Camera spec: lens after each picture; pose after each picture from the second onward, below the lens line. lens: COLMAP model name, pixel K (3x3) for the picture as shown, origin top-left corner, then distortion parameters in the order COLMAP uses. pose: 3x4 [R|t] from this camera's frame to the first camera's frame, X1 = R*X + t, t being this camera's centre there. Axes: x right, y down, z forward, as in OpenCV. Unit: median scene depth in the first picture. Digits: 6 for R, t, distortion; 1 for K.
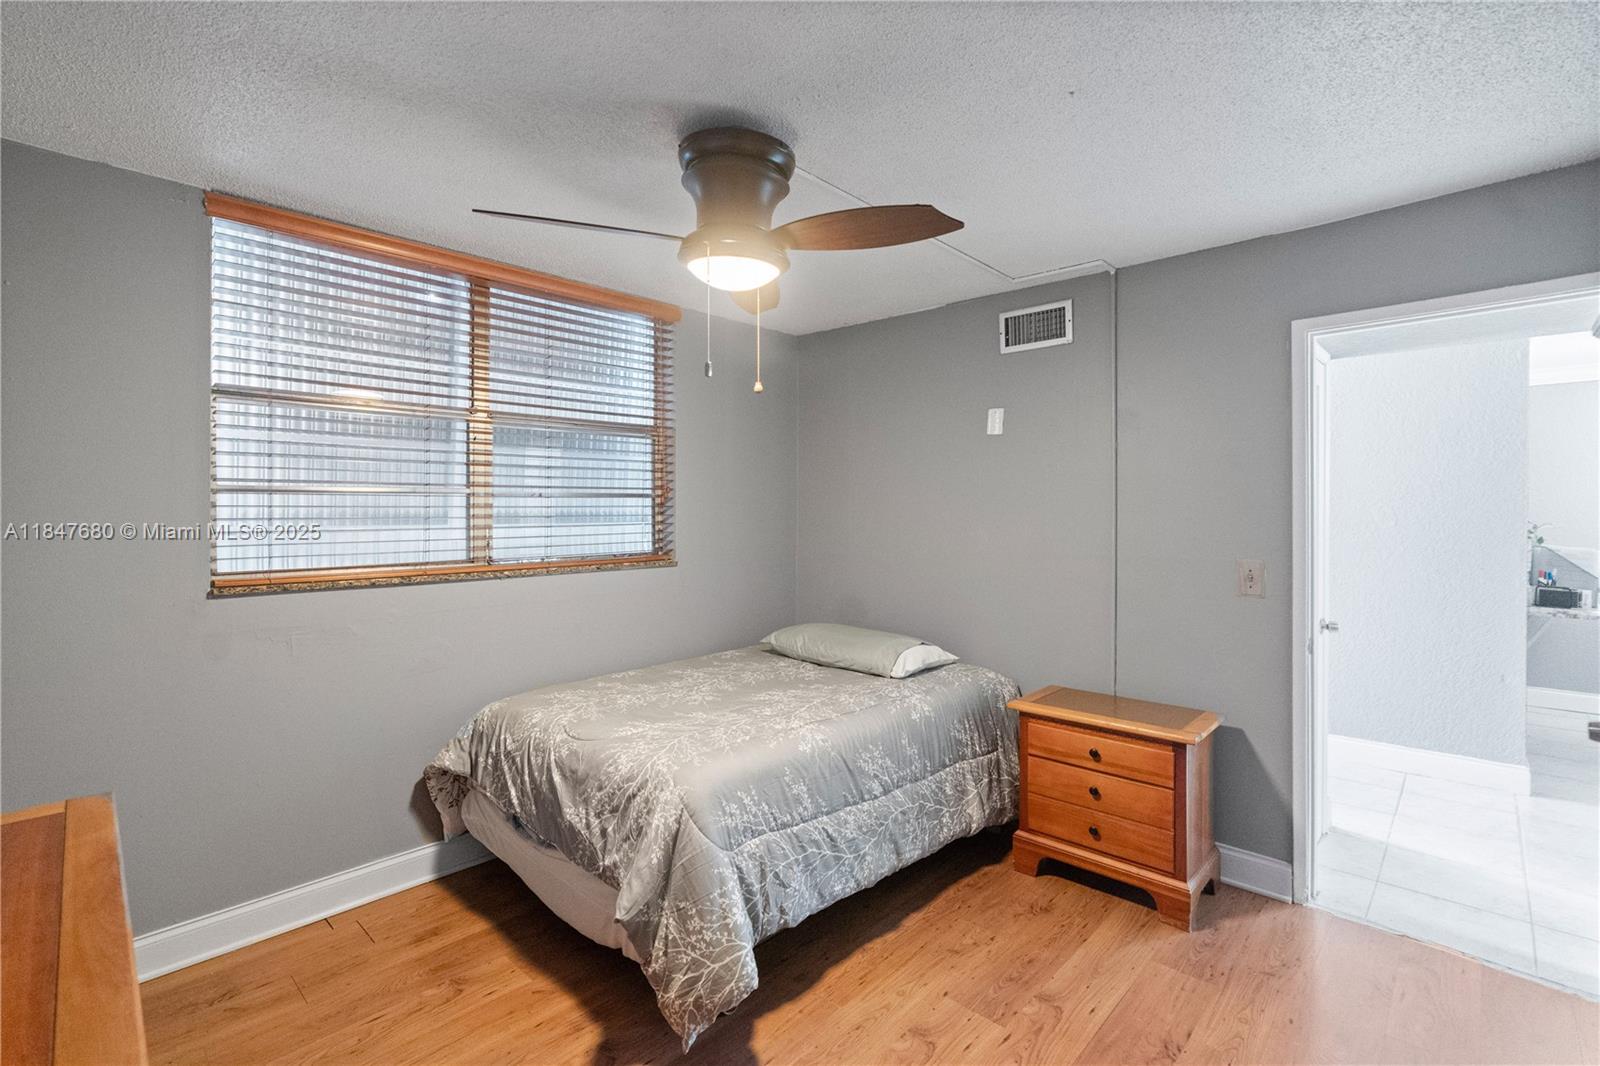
lens RADIAL K [[717.6, 0, 800.5], [0, 717.6, 524.9], [0, 0, 1]] dist [-0.004031, 0.000886]
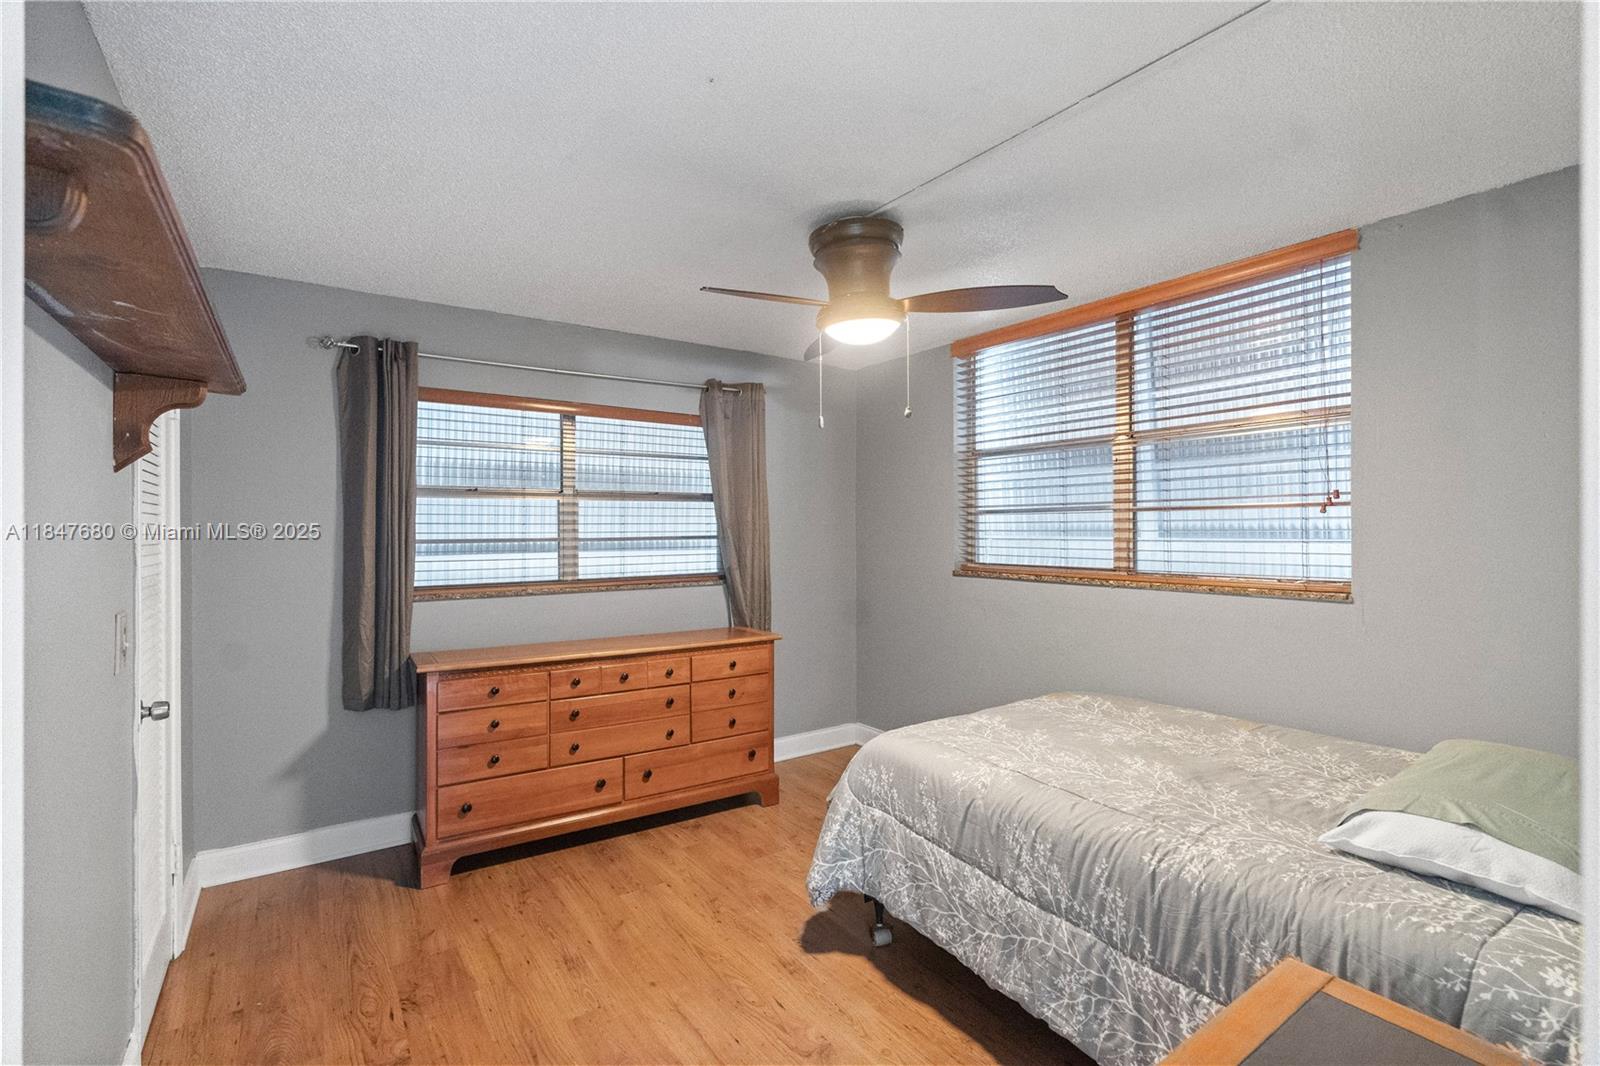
lens RADIAL K [[717.6, 0, 800.6], [0, 717.6, 529.2], [0, 0, 1]] dist [-0.004031, 0.000886]
pose [[-0.196986, 0.005081, -0.980393, 0.786728], [-0.012493, 0.999892, 0.007693, -0.016126], [0.980327, 0.013763, -0.196902, 0.790491]]
